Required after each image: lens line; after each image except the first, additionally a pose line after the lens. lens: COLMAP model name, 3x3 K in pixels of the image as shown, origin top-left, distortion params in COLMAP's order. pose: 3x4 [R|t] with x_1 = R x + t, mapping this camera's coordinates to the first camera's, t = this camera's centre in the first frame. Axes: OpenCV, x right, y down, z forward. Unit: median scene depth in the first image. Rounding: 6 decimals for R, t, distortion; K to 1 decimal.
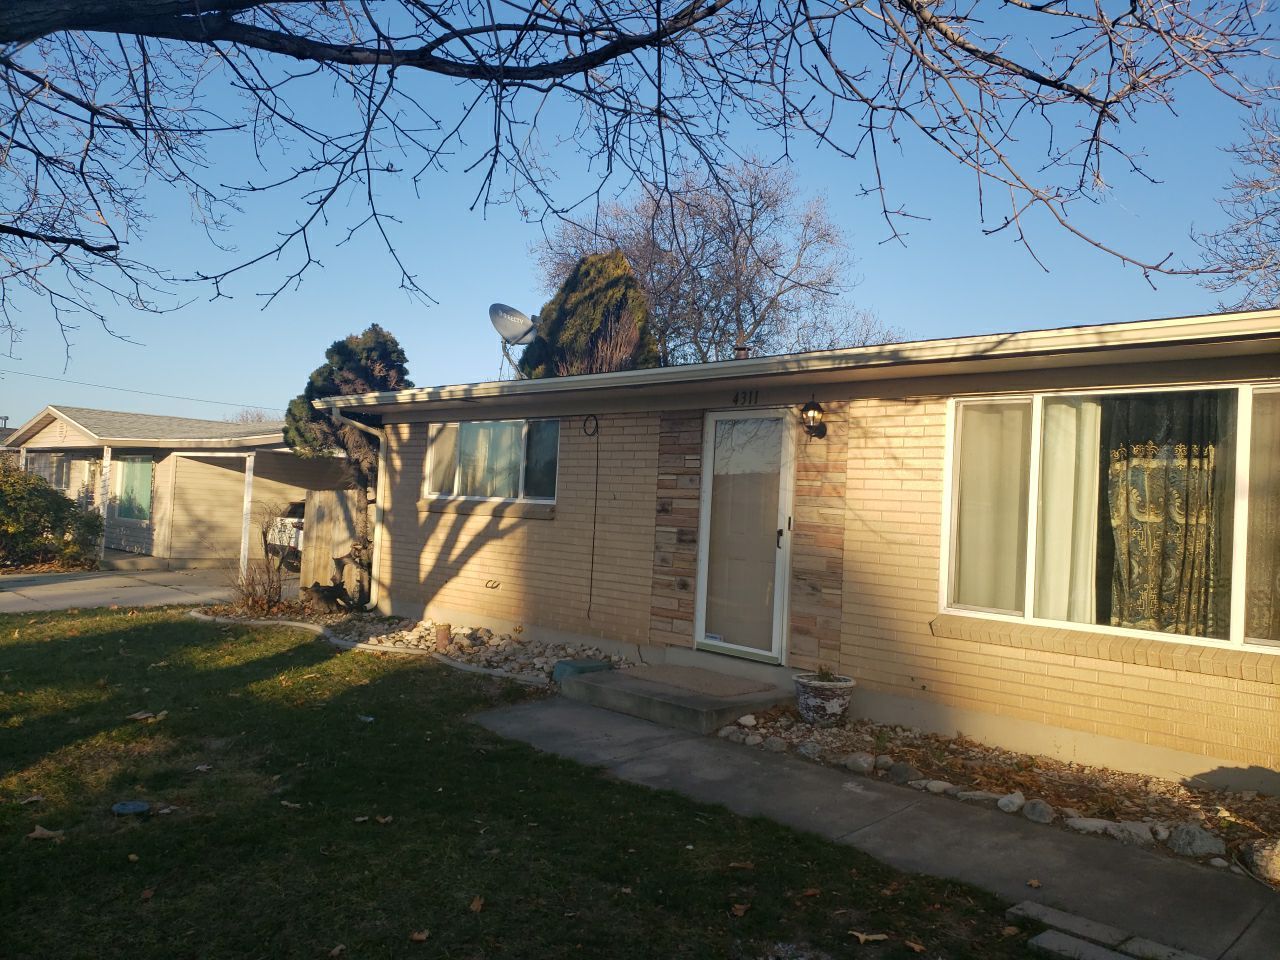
lens RADIAL K [[1004.8, 0, 636.6], [0, 1004.8, 482.8], [0, 0, 1]] dist [0.053221, -0.023836]
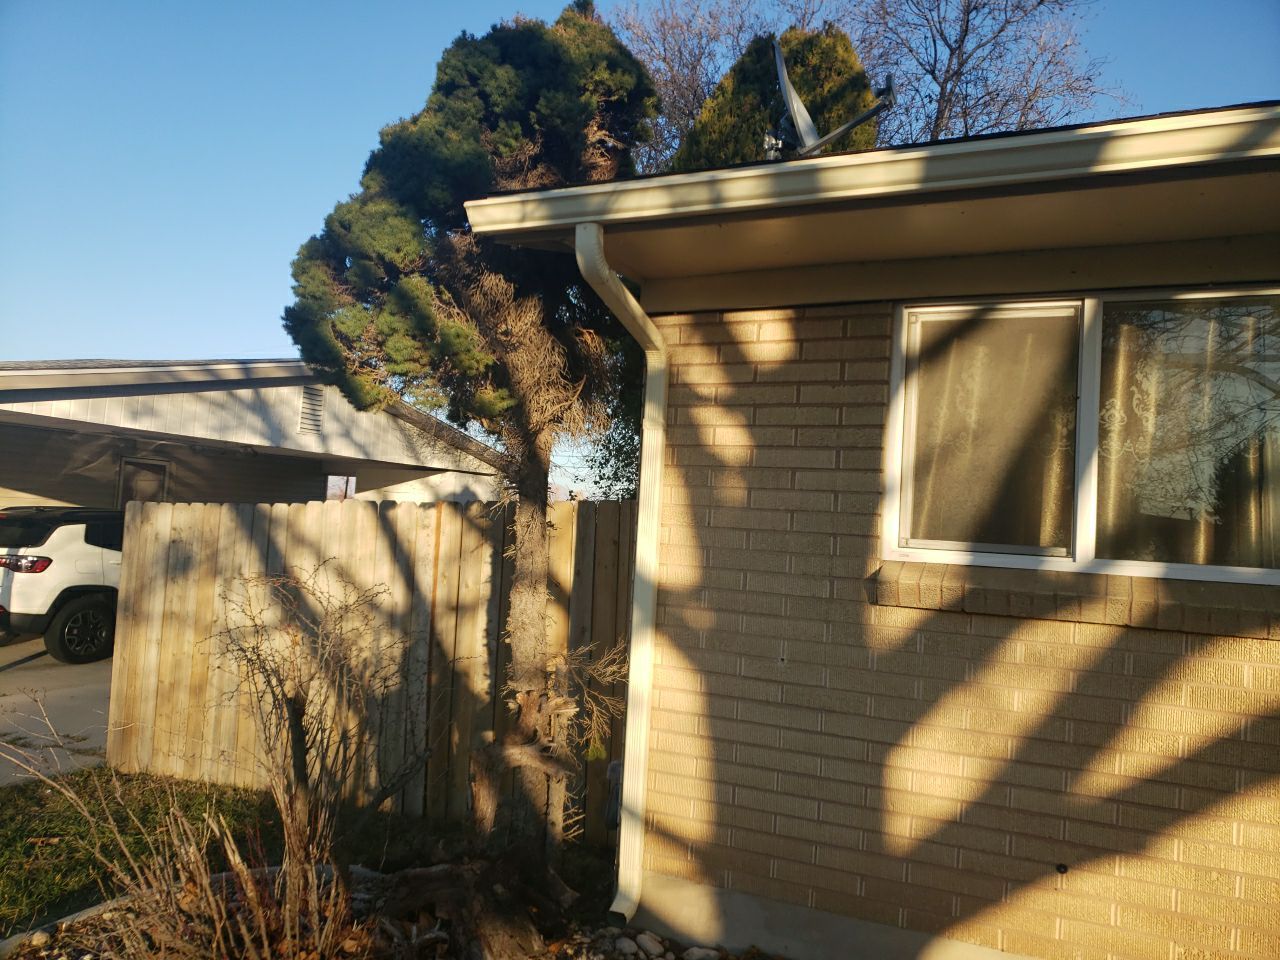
lens RADIAL K [[1004.8, 0, 636.6], [0, 1004.8, 482.8], [0, 0, 1]] dist [0.053221, -0.023836]
pose [[0.941751, 0.008136, 0.336211, -0.363209], [-0.011585, 0.999899, 0.008253, -0.008133], [-0.336110, -0.011667, 0.941750, 0.713736]]
